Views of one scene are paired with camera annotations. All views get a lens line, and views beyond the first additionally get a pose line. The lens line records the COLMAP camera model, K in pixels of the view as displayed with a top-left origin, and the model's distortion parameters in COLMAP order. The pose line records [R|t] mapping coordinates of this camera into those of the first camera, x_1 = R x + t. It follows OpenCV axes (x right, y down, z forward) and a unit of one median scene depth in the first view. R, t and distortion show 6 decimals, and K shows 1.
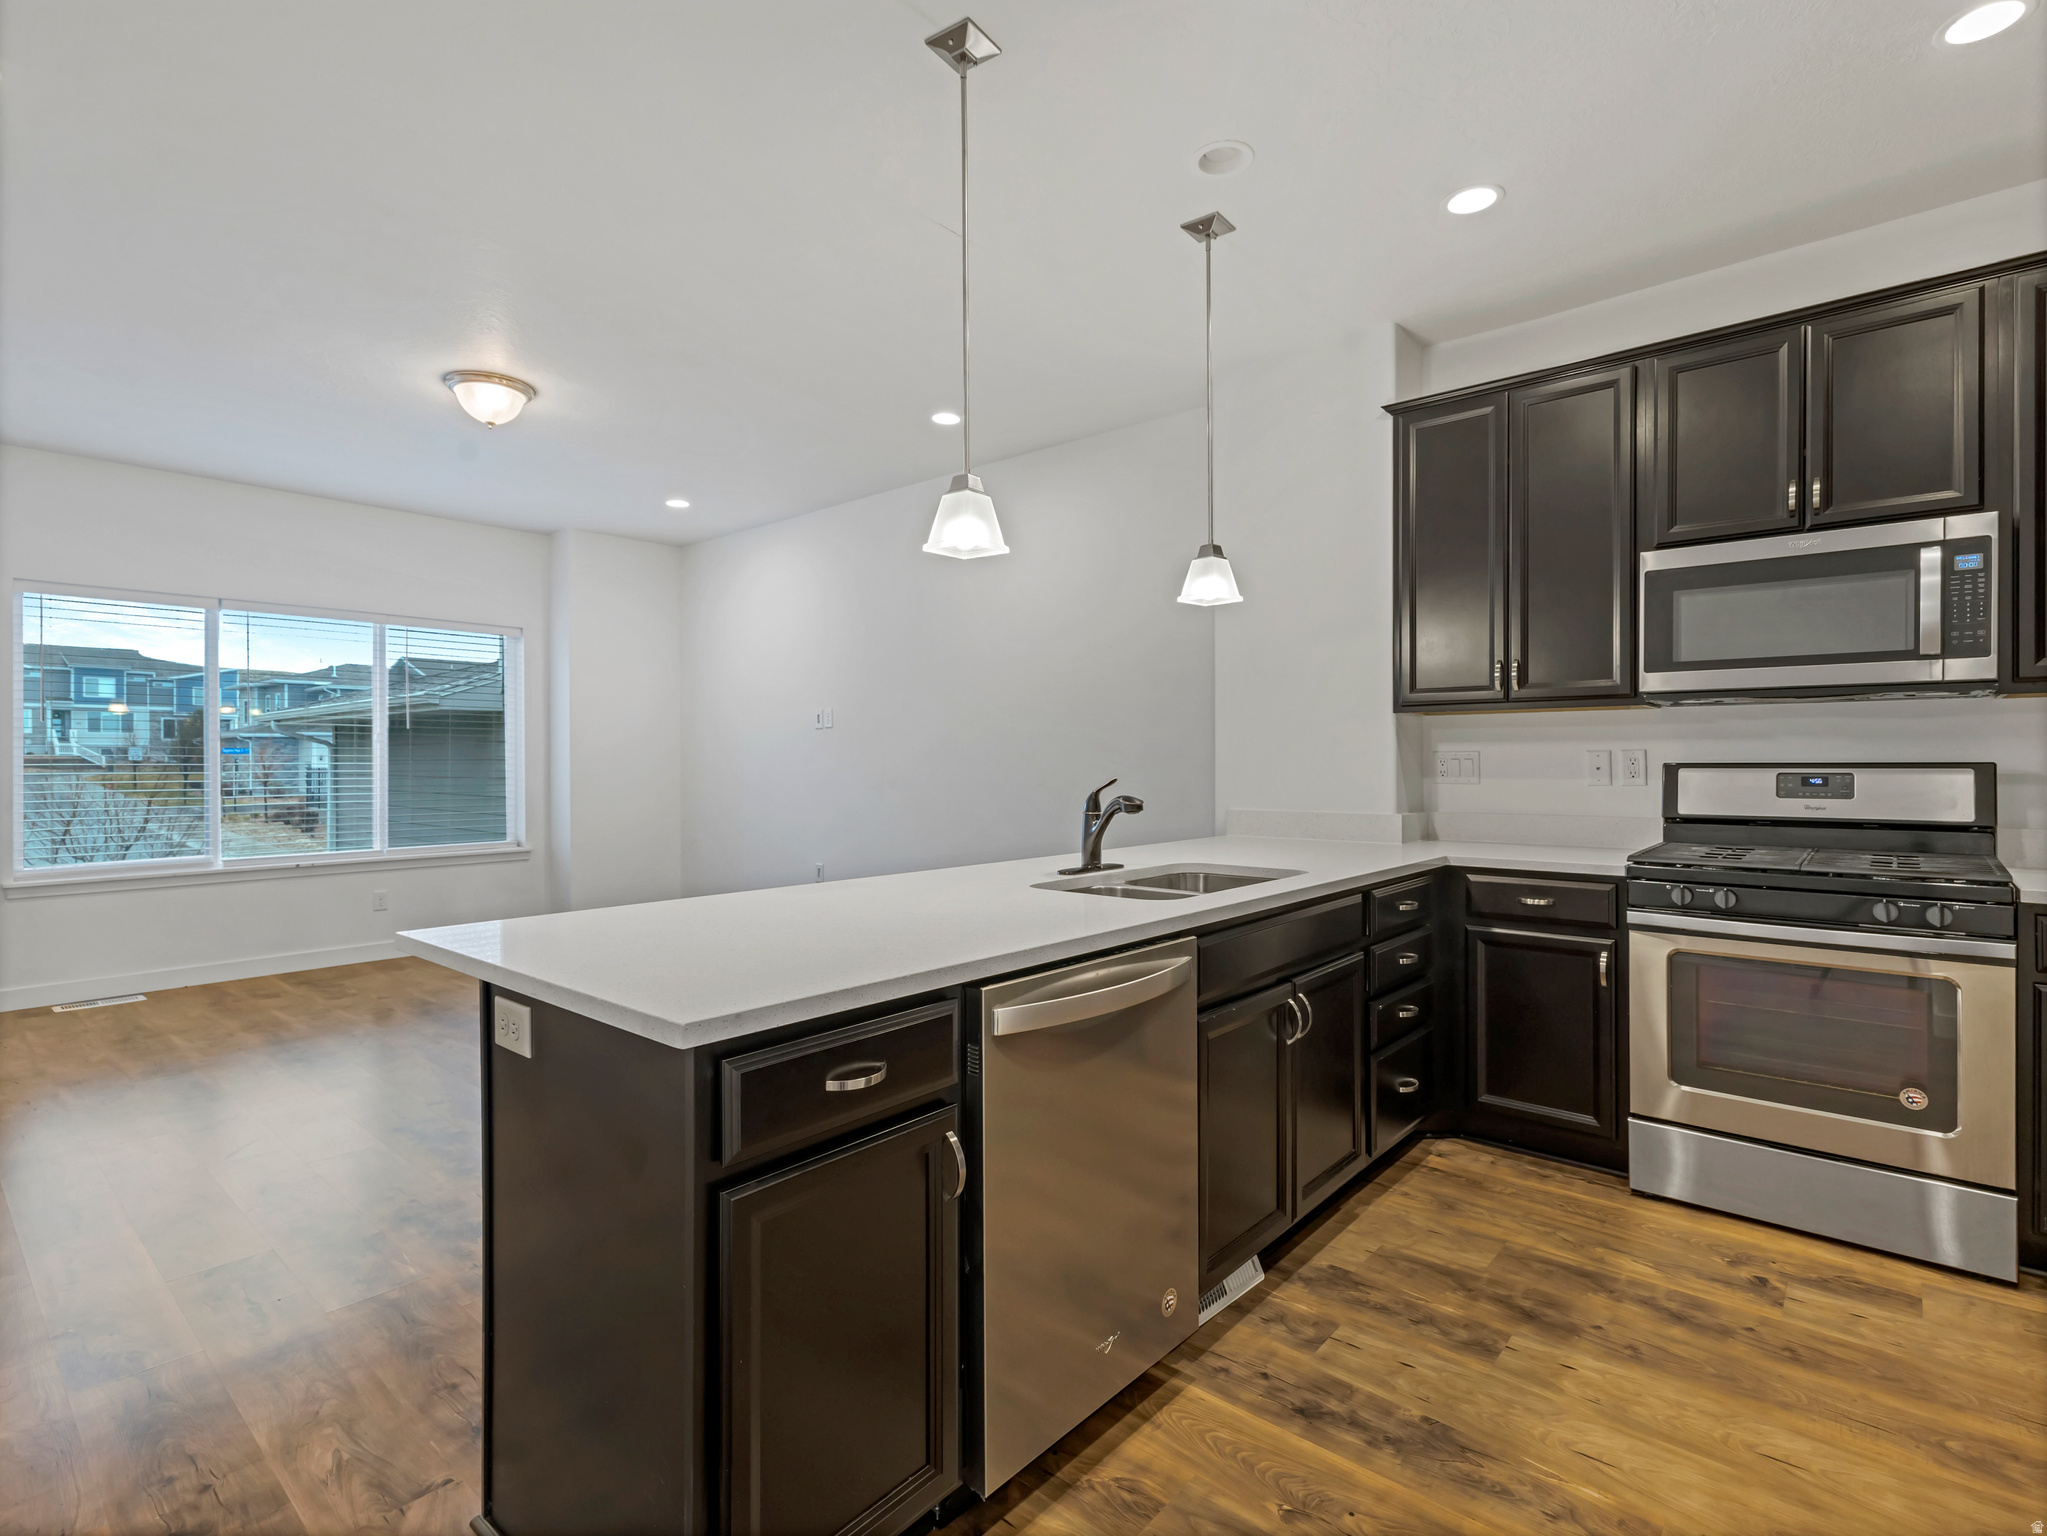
lens RADIAL K [[1000.5, 0, 1023.9], [0, 1000.5, 771.0], [0, 0, 1]] dist [0.001944, 0.000338]
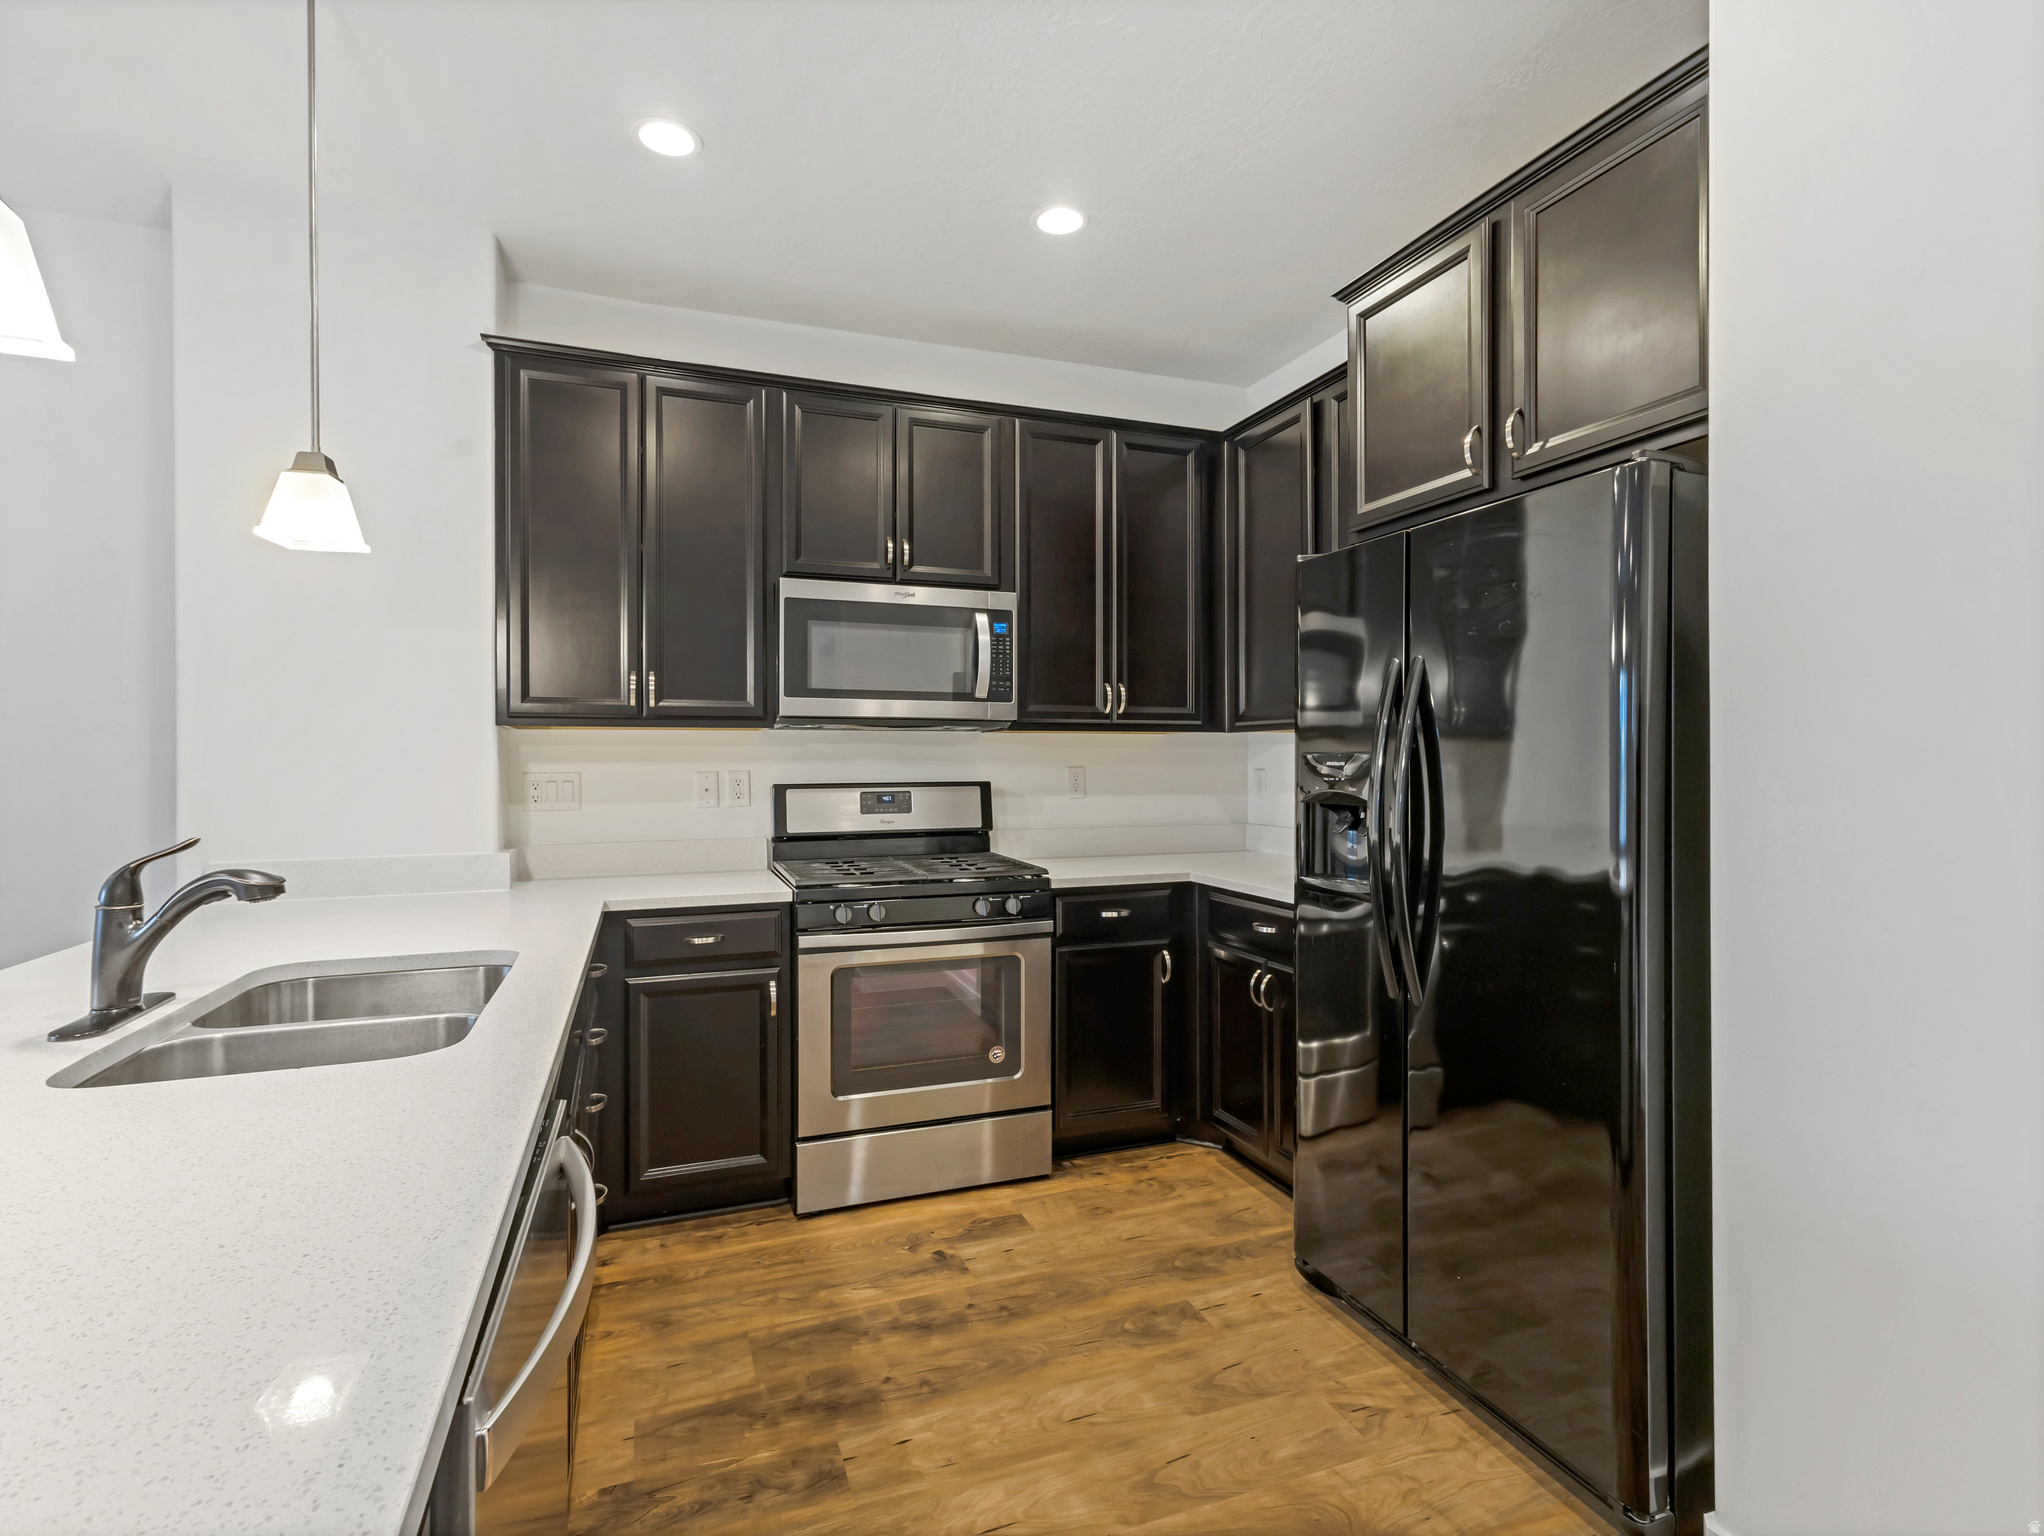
lens RADIAL K [[999.0, 0, 1029.2], [0, 999.0, 764.3], [0, 0, 1]] dist [0.001944, 0.000338]
pose [[0.473411, -0.001977, 0.880839, -0.175076], [0.011200, 0.999930, -0.003775, -0.026726], [-0.880770, 0.011653, 0.473400, 0.350096]]
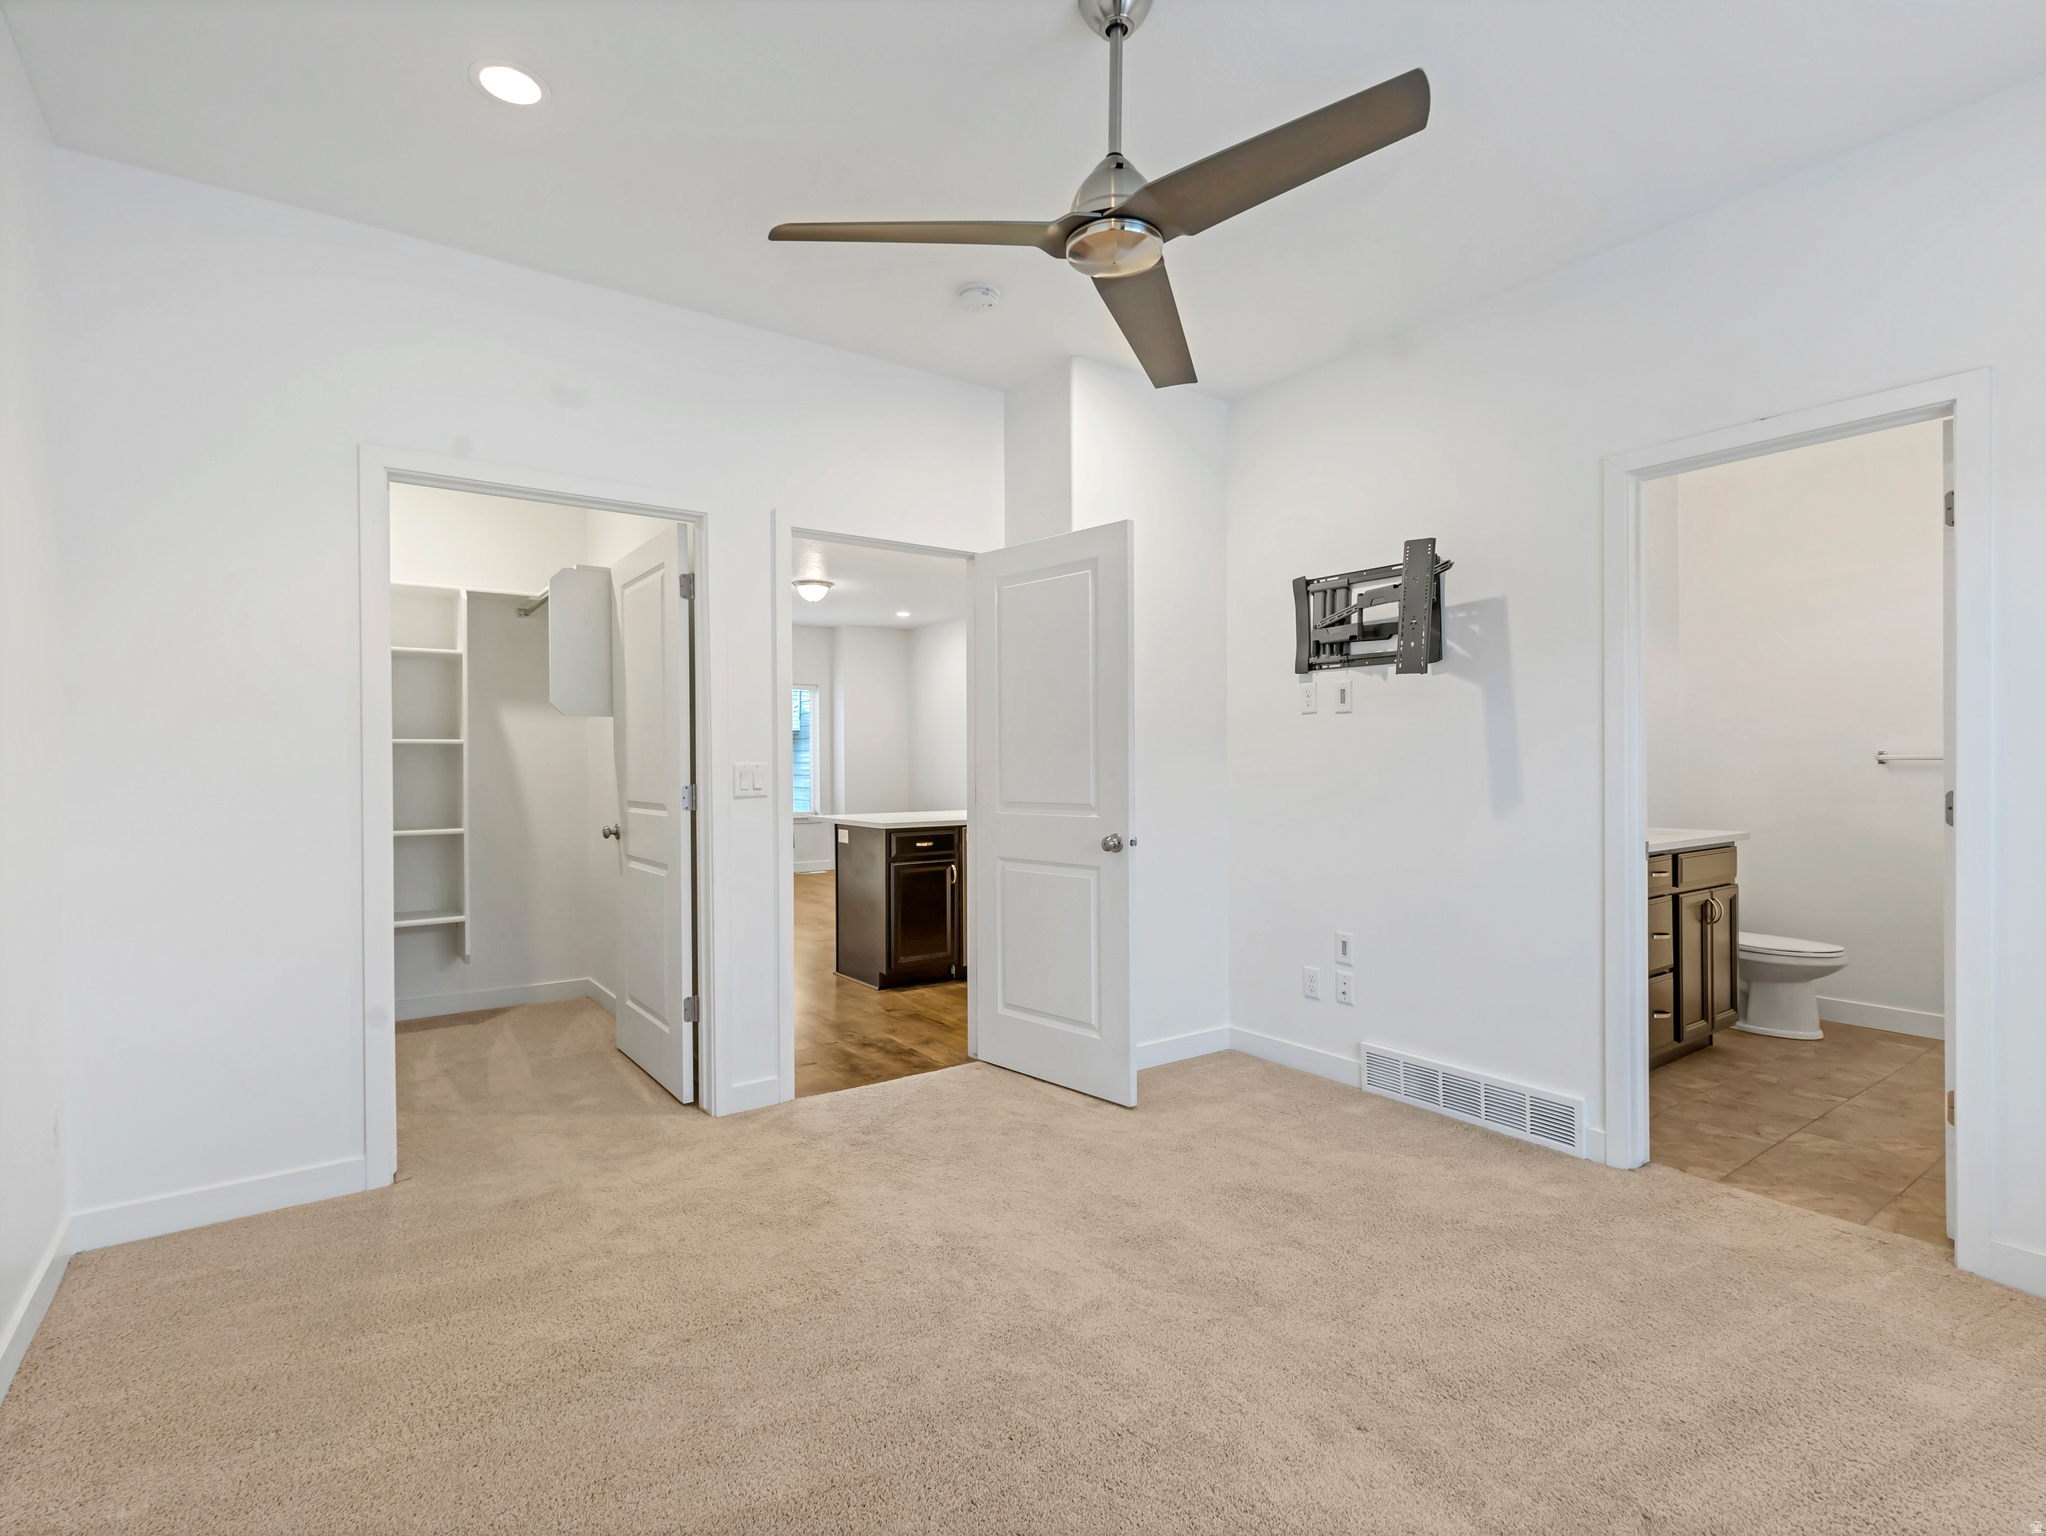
lens RADIAL K [[1000.0, 0, 1023.0], [0, 1000.0, 766.4], [0, 0, 1]] dist [0.001944, 0.000338]
pose [[0.972166, -0.005477, -0.234229, 0.075847], [0.004176, 0.999973, -0.006052, 0.001442], [0.234256, 0.004905, 0.972163, -0.184312]]
